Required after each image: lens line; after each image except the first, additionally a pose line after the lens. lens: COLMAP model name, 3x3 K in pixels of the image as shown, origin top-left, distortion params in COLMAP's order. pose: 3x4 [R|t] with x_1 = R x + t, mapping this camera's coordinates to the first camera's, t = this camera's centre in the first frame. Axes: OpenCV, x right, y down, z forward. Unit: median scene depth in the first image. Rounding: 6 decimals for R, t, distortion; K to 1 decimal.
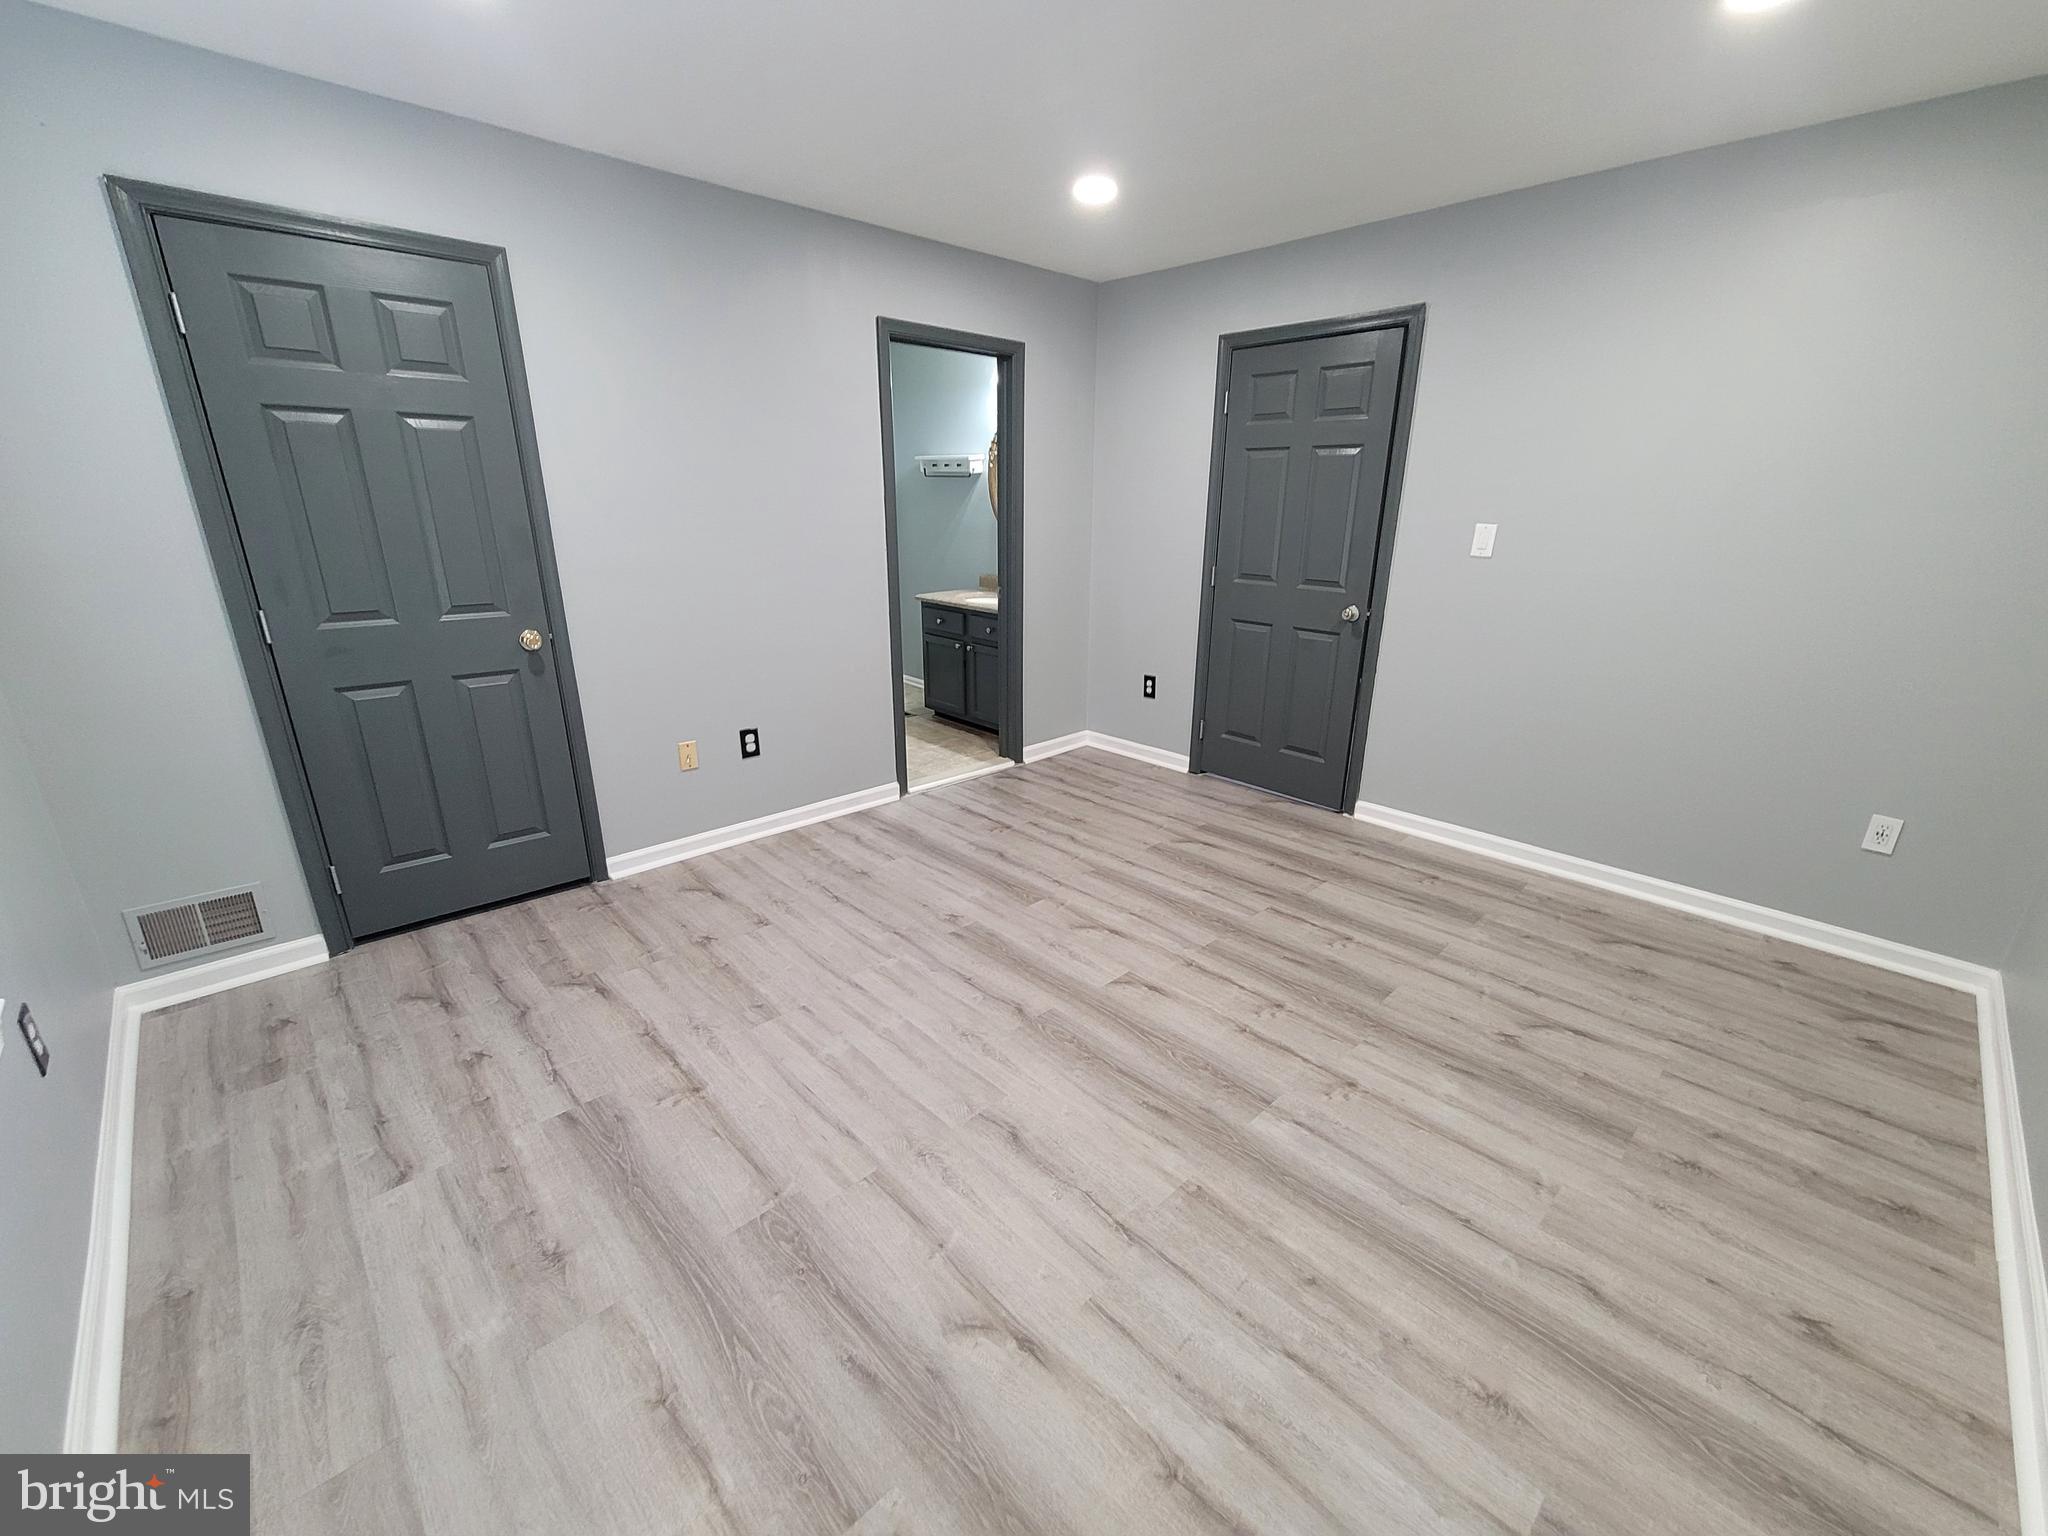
lens RADIAL K [[833.3, 0, 1041.5], [0, 833.3, 773.5], [0, 0, 1]] dist [0.000559, -0.000679]
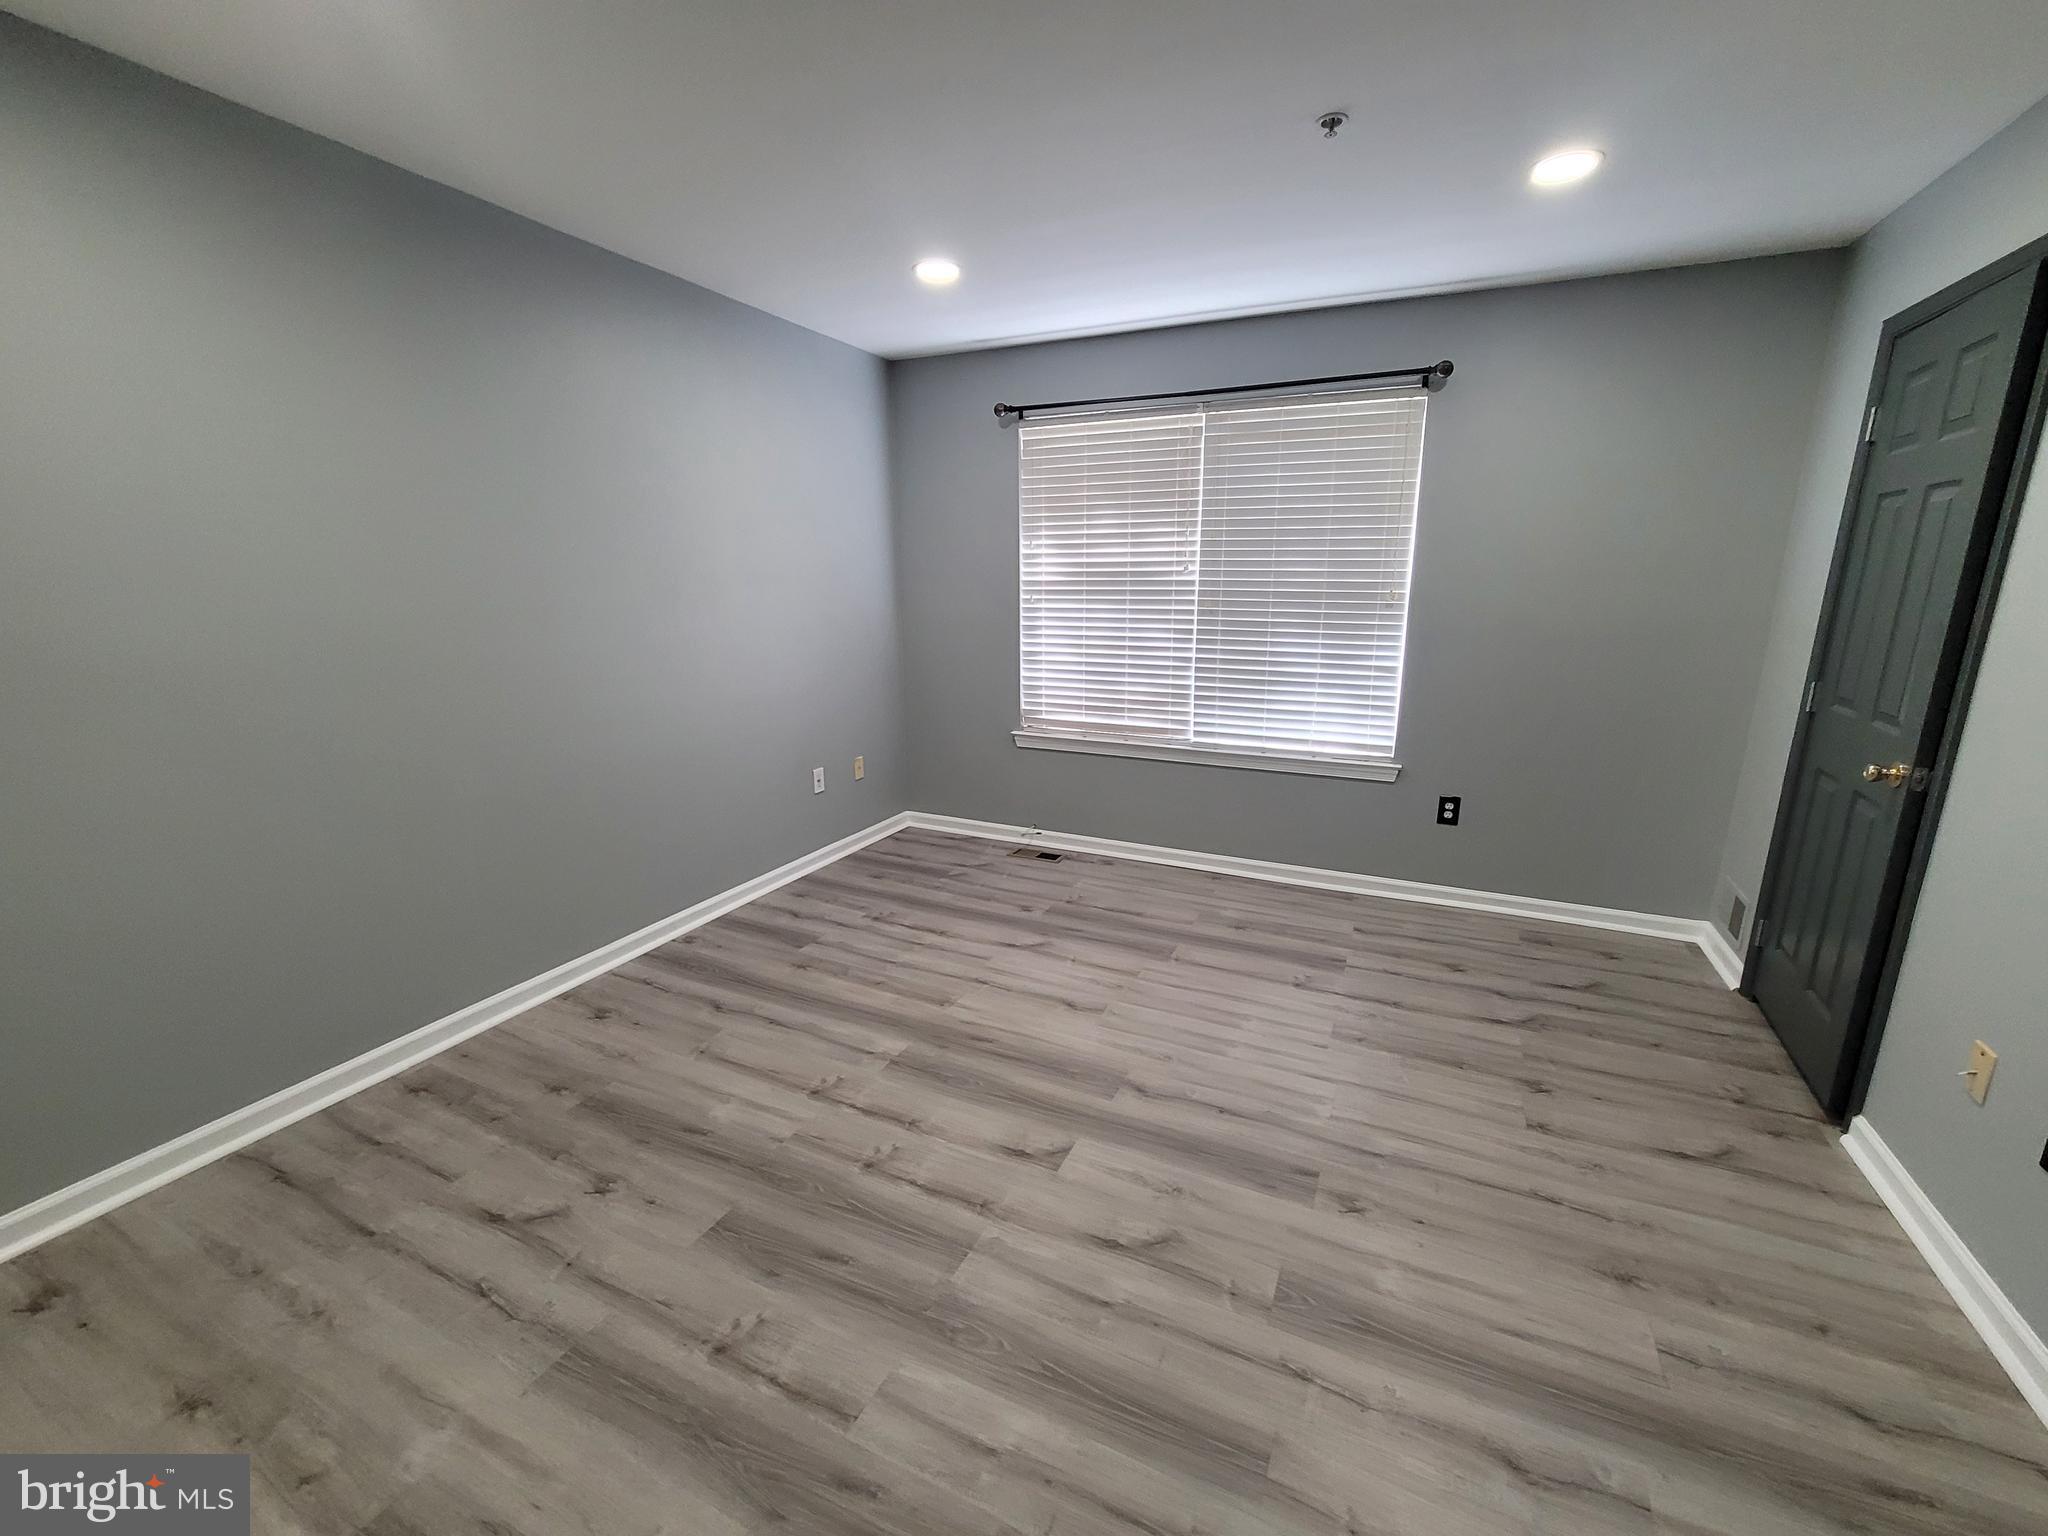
lens RADIAL K [[833.3, 0, 1036.9], [0, 833.3, 777.7], [0, 0, 1]] dist [0.000559, -0.000679]
pose [[-0.936341, 0.071374, -0.343761, 0.405555], [-0.123544, 0.849515, 0.512895, -0.519322], [0.328638, 0.522714, -0.786618, 1.581351]]
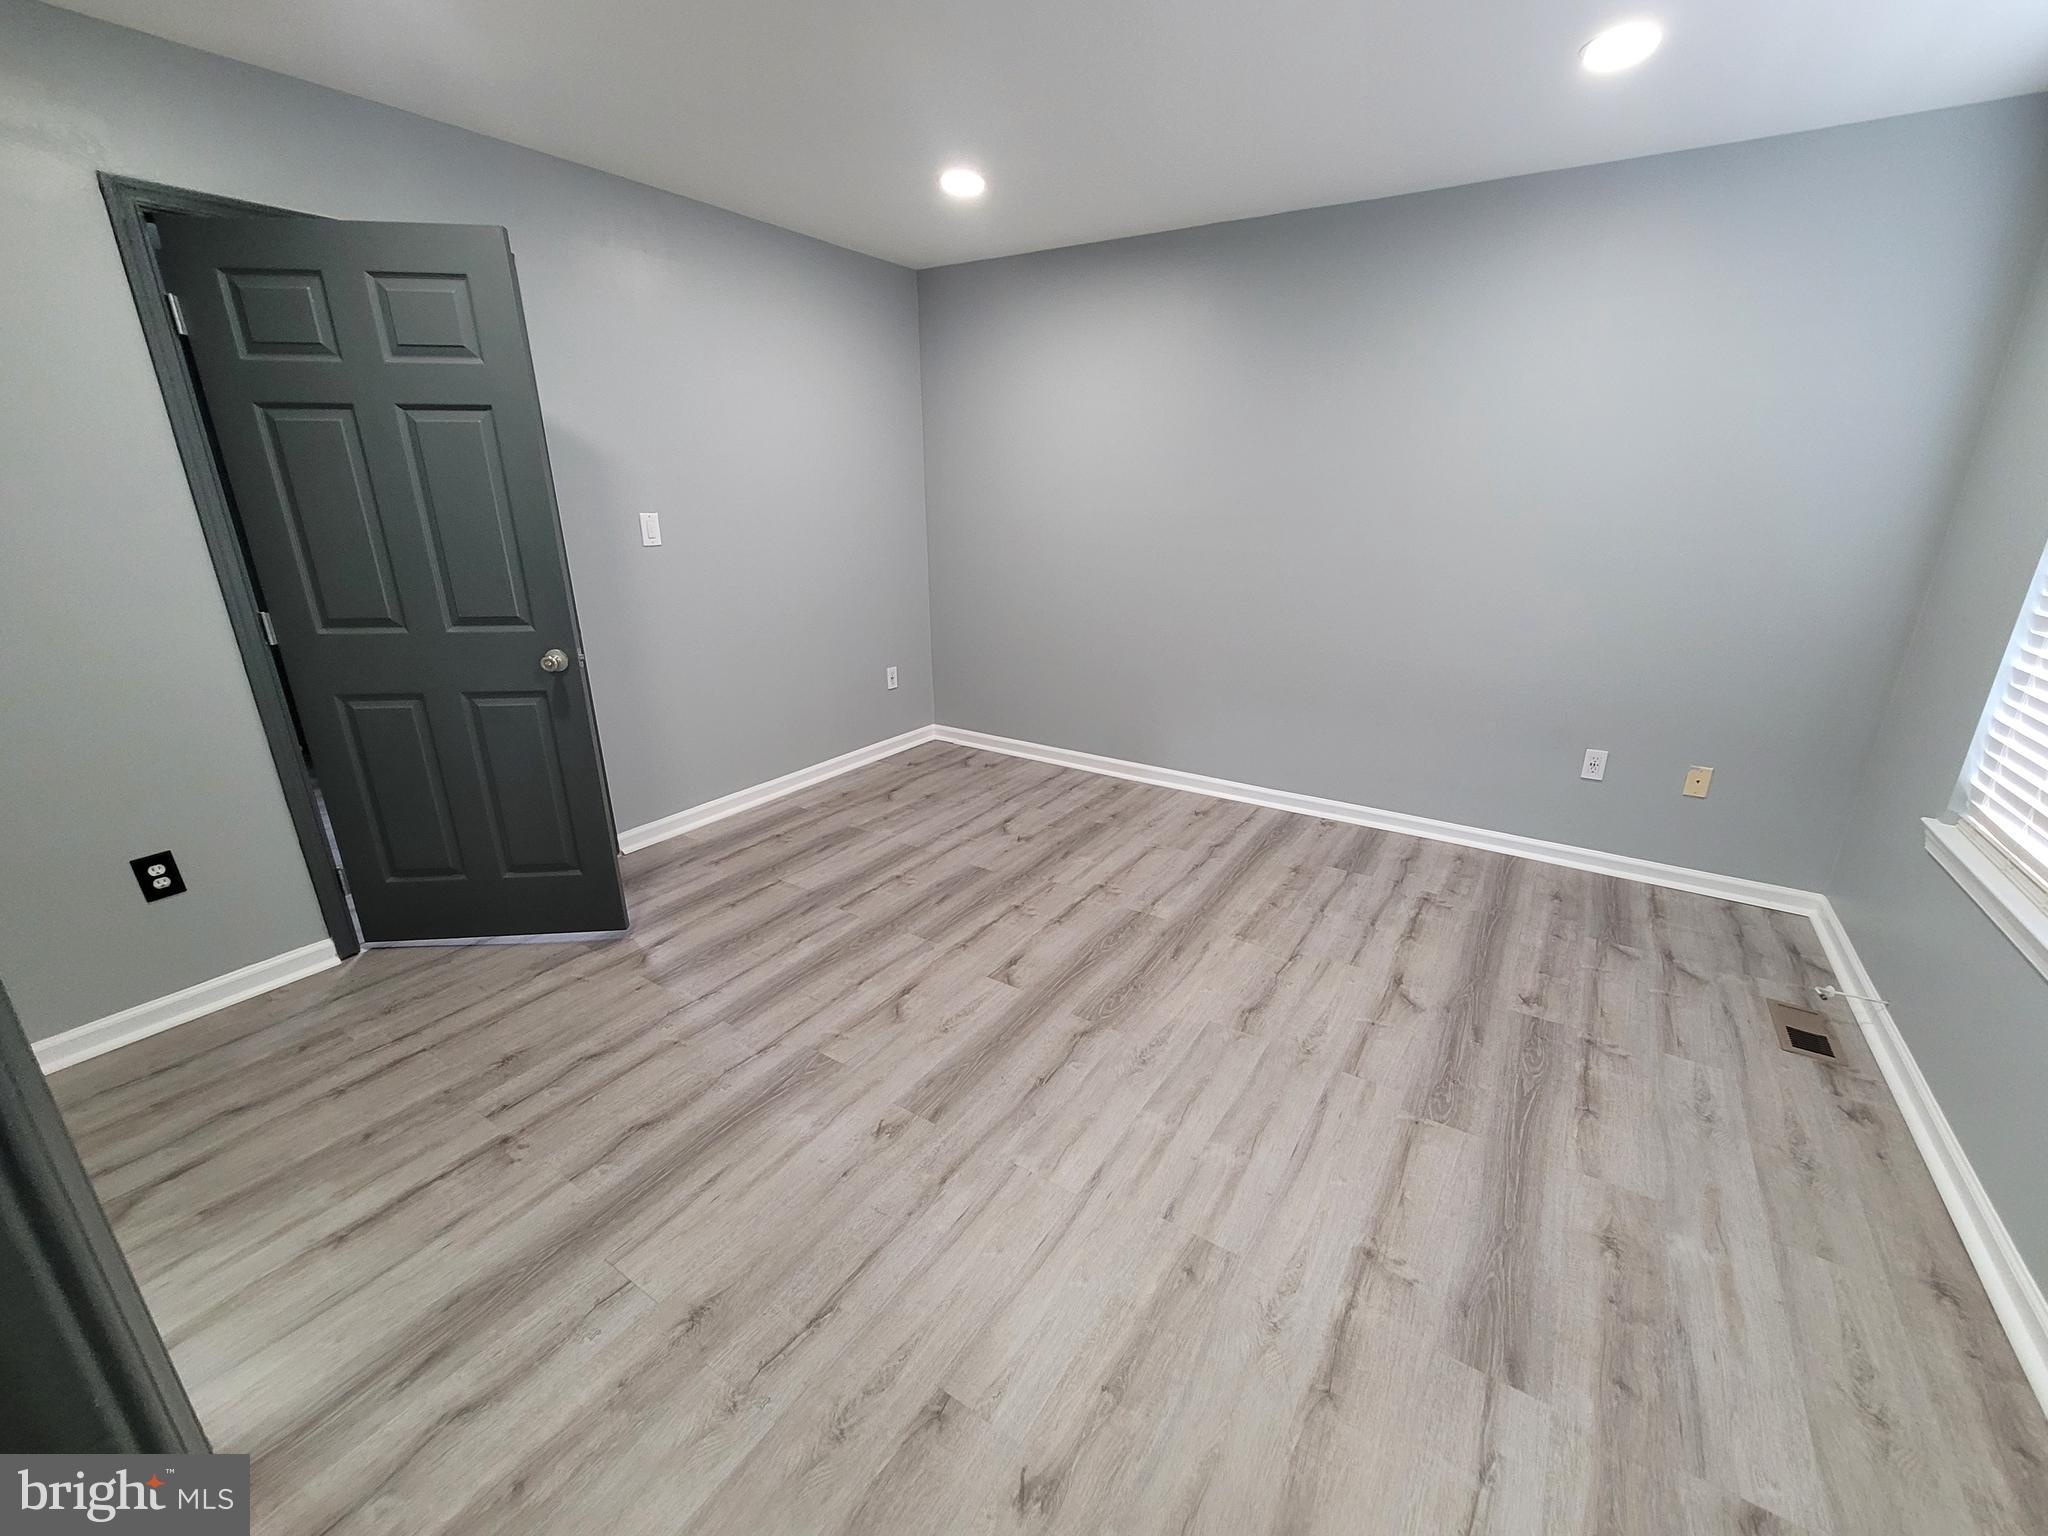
lens RADIAL K [[833.3, 0, 1039.0], [0, 833.3, 767.4], [0, 0, 1]] dist [0.000559, -0.000679]
pose [[-0.221132, -0.319809, 0.921316, -0.821294], [0.304548, 0.874814, 0.376764, -0.368365], [-0.926472, 0.363900, -0.096053, 1.064547]]
